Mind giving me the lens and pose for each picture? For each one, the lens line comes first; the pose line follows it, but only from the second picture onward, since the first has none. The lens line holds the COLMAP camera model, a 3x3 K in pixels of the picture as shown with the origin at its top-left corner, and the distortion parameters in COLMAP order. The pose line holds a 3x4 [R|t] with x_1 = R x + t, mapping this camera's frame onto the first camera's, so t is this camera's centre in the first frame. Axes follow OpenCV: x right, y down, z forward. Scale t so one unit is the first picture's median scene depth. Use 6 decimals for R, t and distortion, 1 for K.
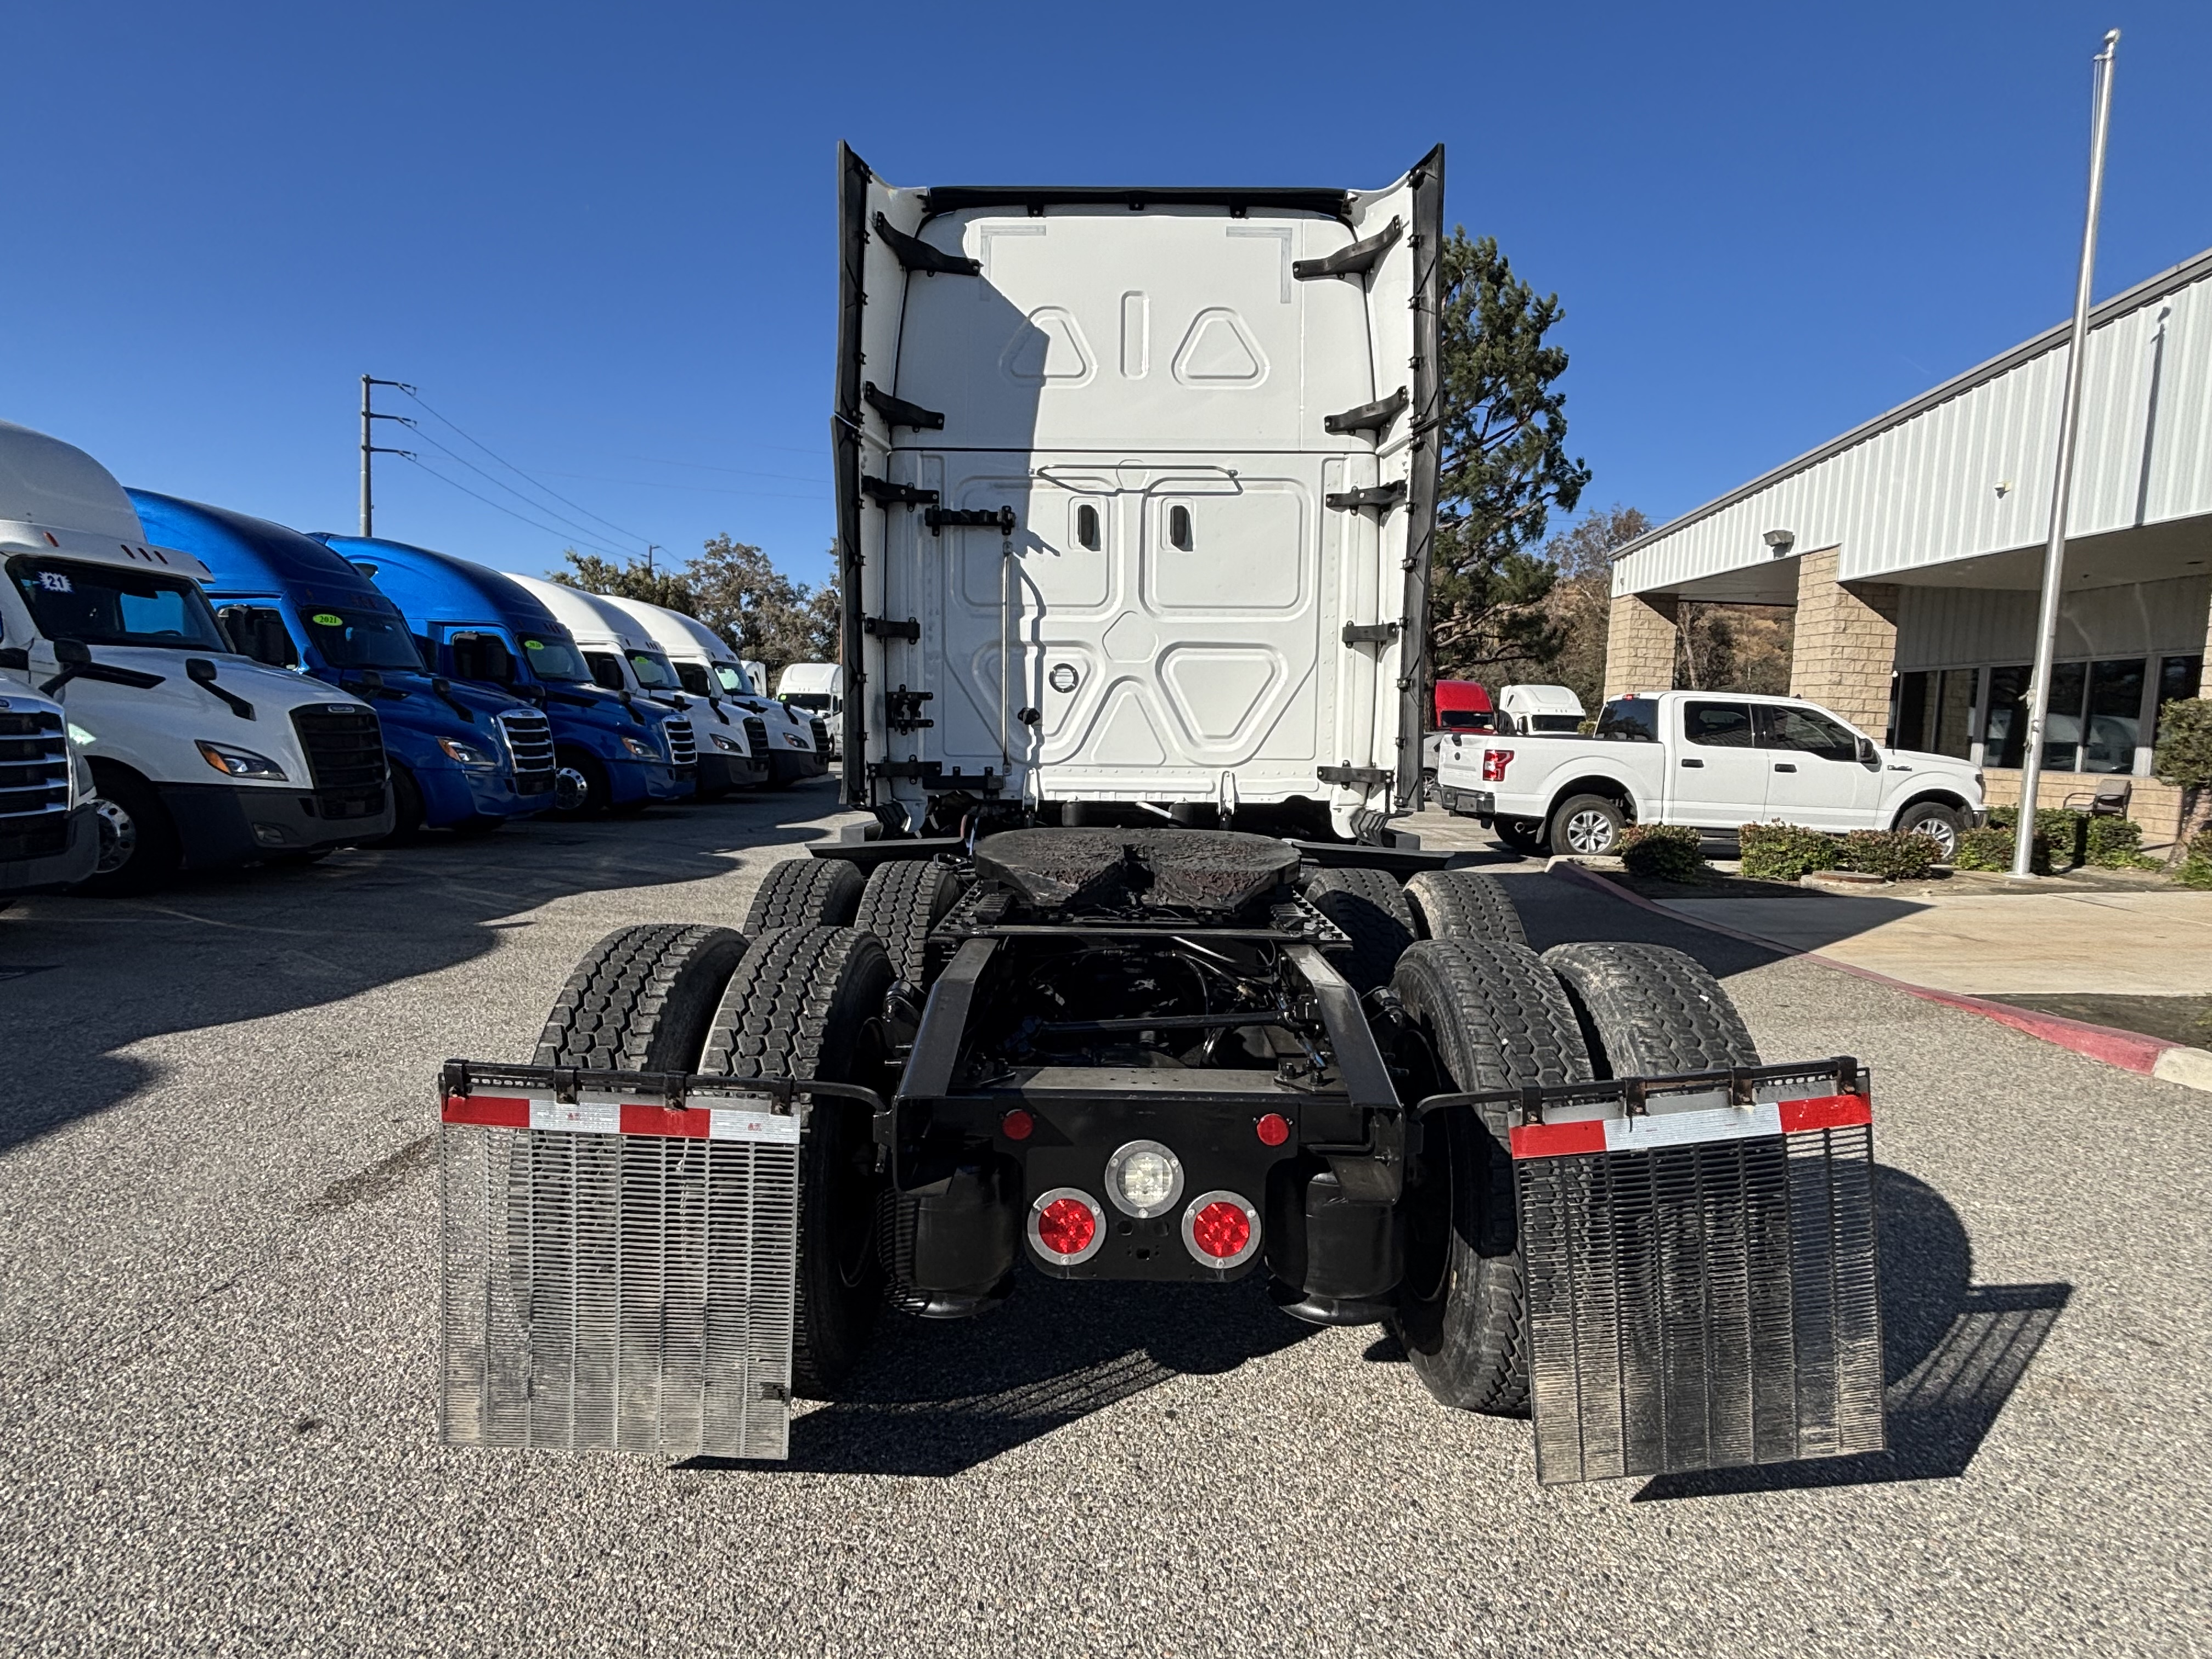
lens RADIAL K [[1141.4, 0, 1100.3], [0, 1141.4, 832.2], [0, 0, 1]] dist [0.001154, 0.000192]
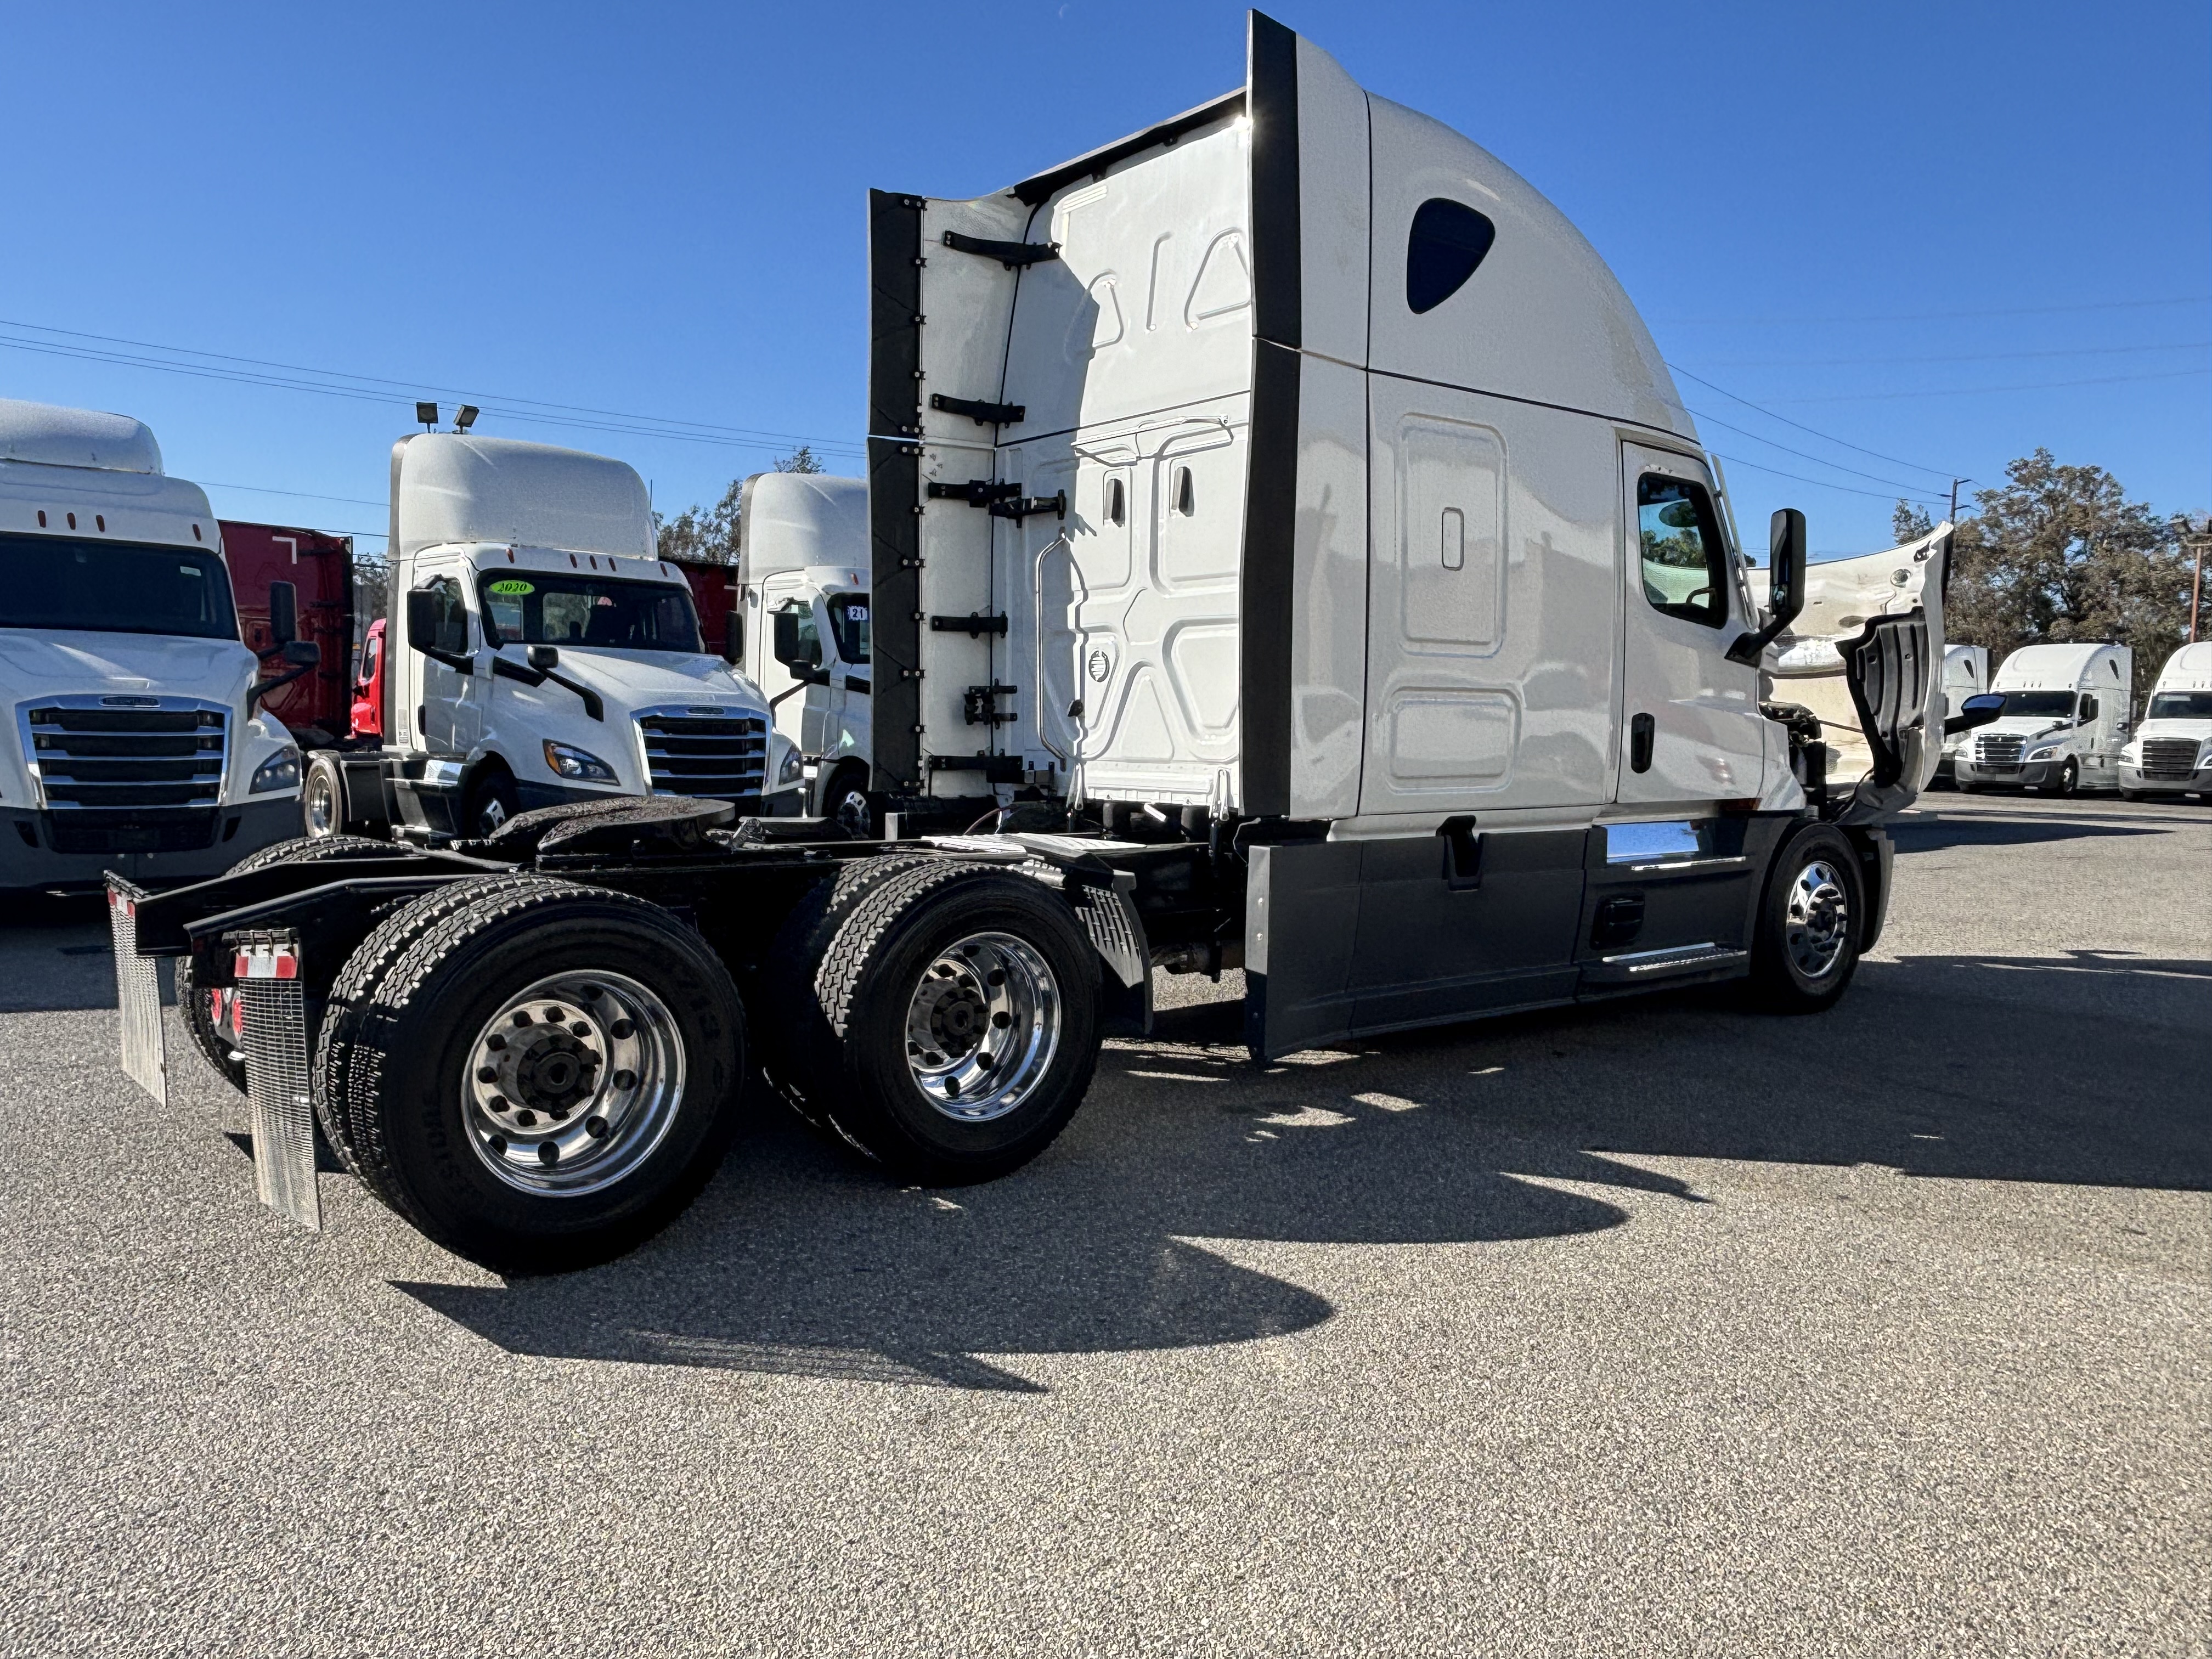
lens RADIAL K [[1645.7, 0, 1107.0], [0, 1645.7, 830.4], [0, 0, 1]] dist [0.010053, -0.008826]
pose [[0.641404, 0.042121, -0.766046, 1.007805], [-0.074593, 0.997185, -0.007625, 0.007114], [0.763568, 0.062032, 0.642741, 0.157509]]
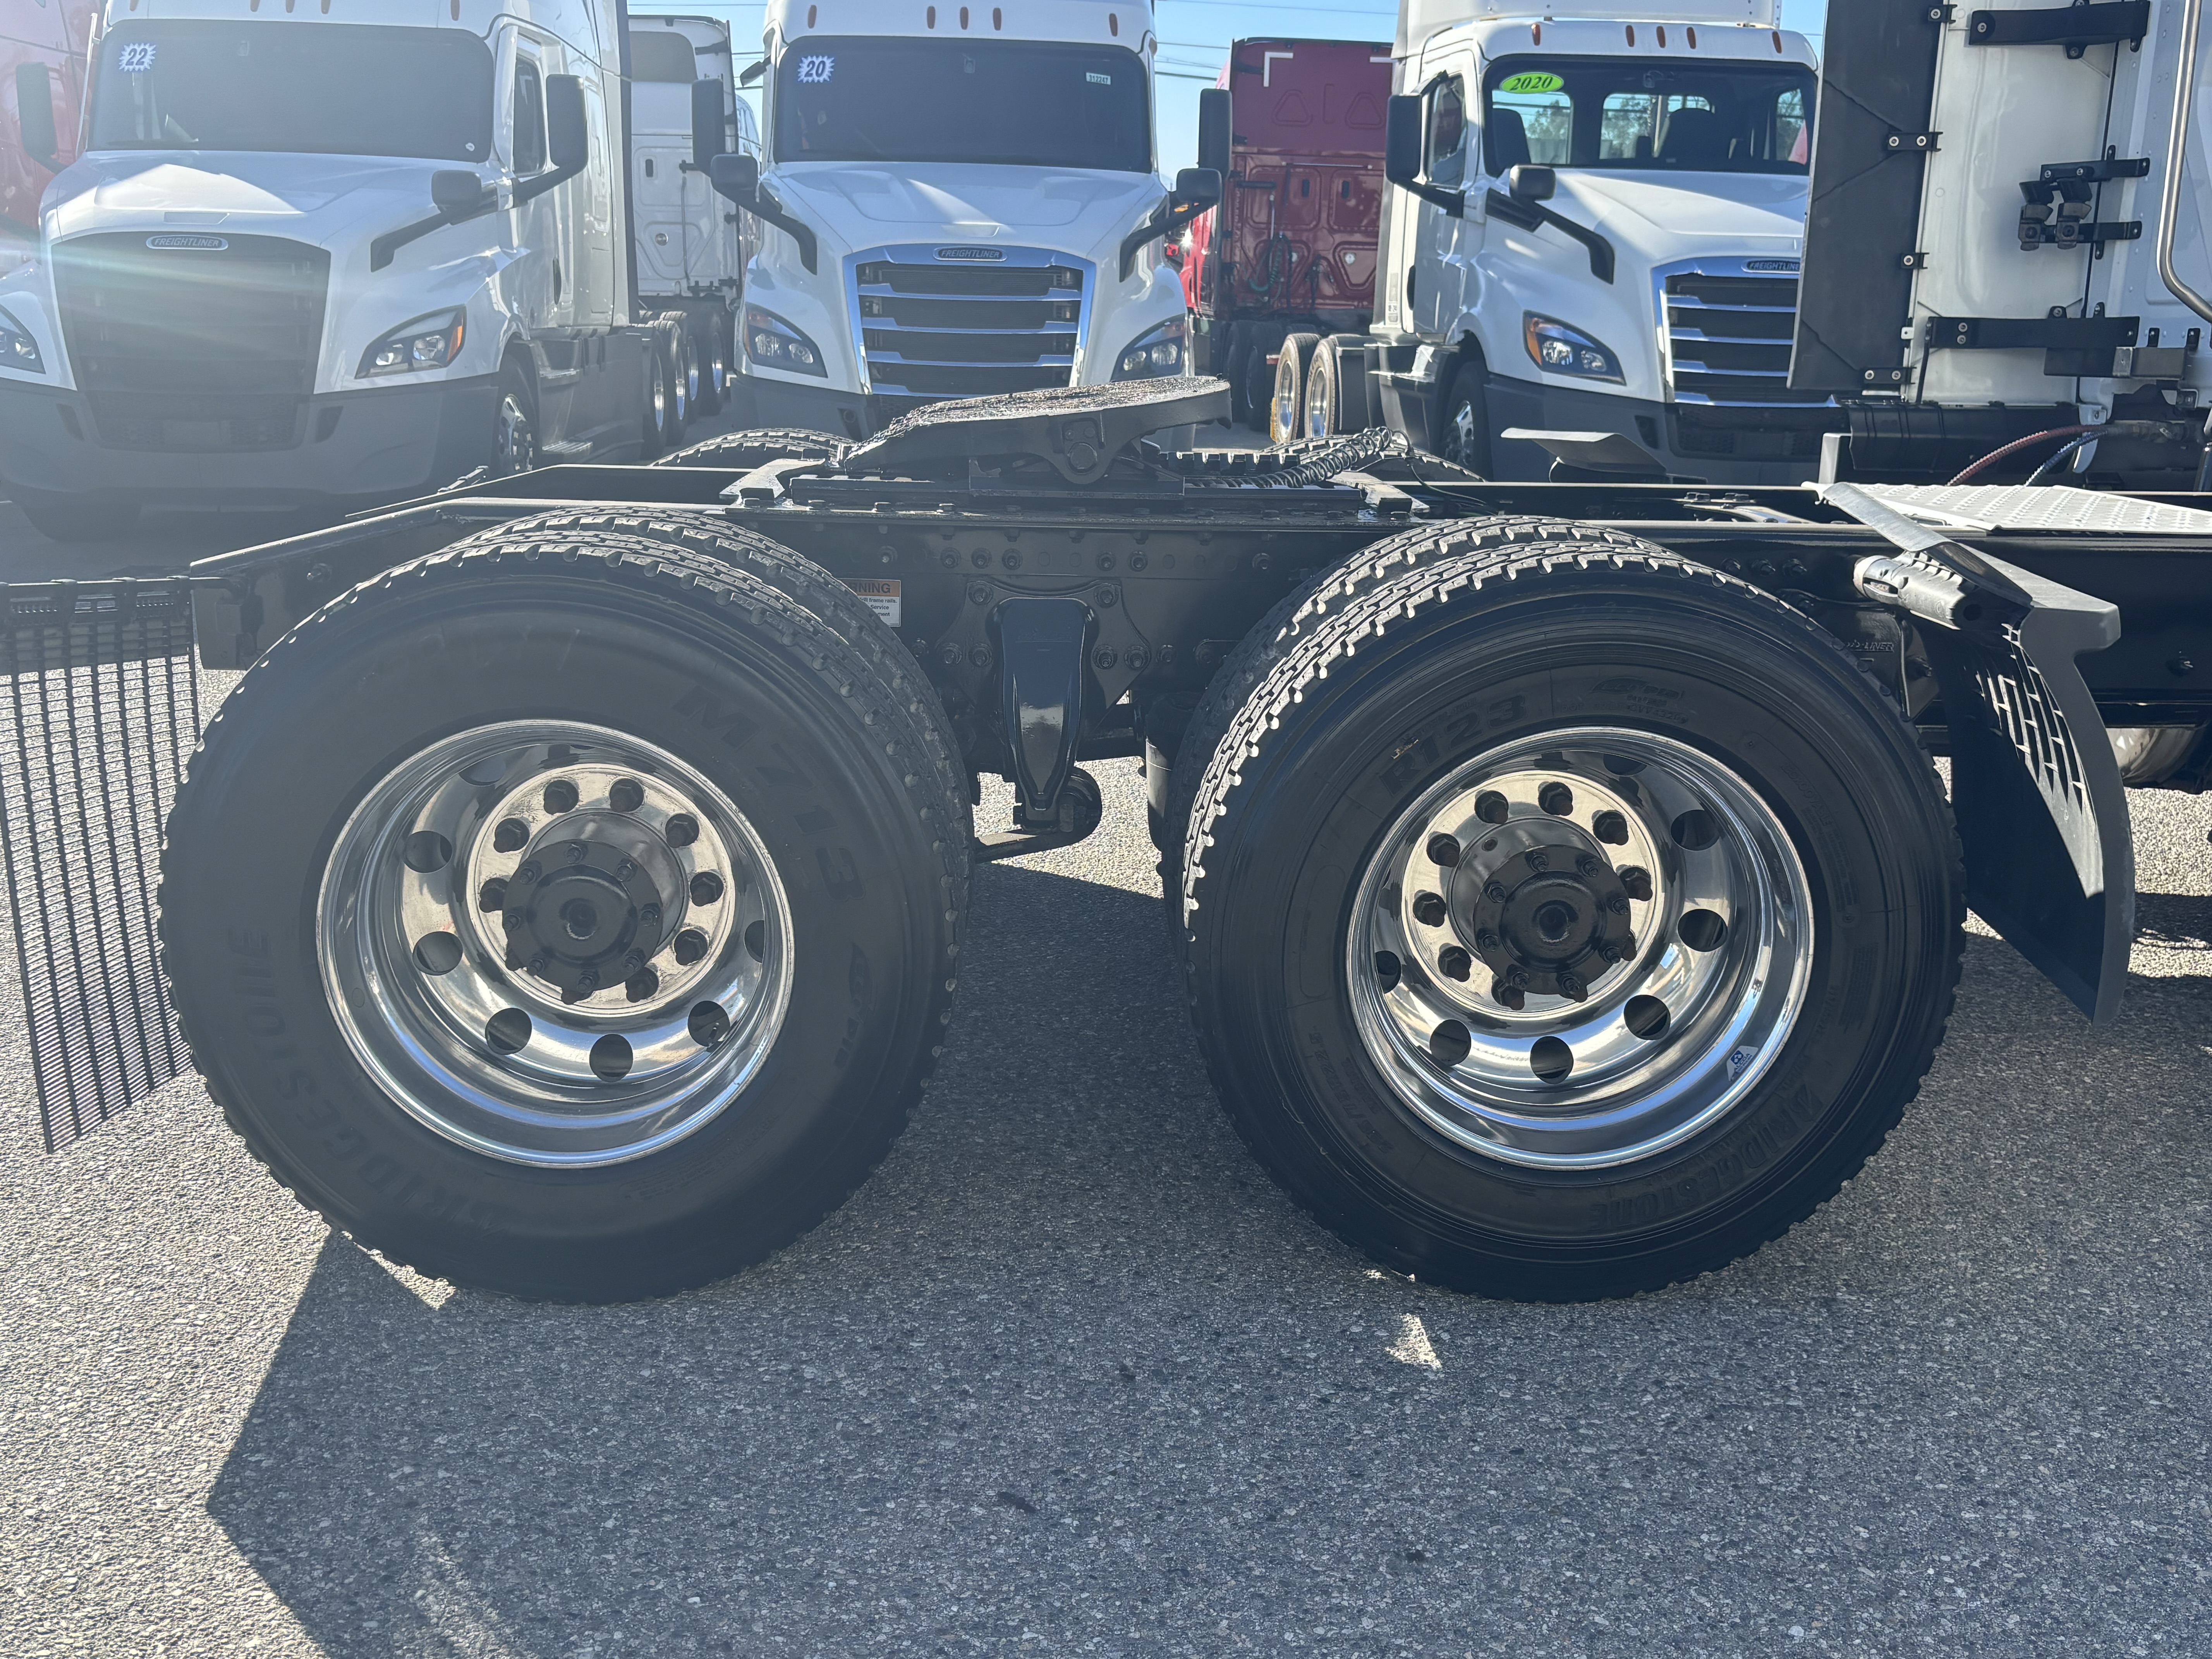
lens RADIAL K [[2021.7, 0, 1103.5], [0, 2021.7, 837.5], [0, 0, 1]] dist [0.010614, 0.000000]
pose [[0.023313, 0.240831, -0.970287, 0.692131], [-0.107737, 0.965504, 0.237056, -0.009359], [0.993906, 0.099010, 0.048455, 0.585589]]
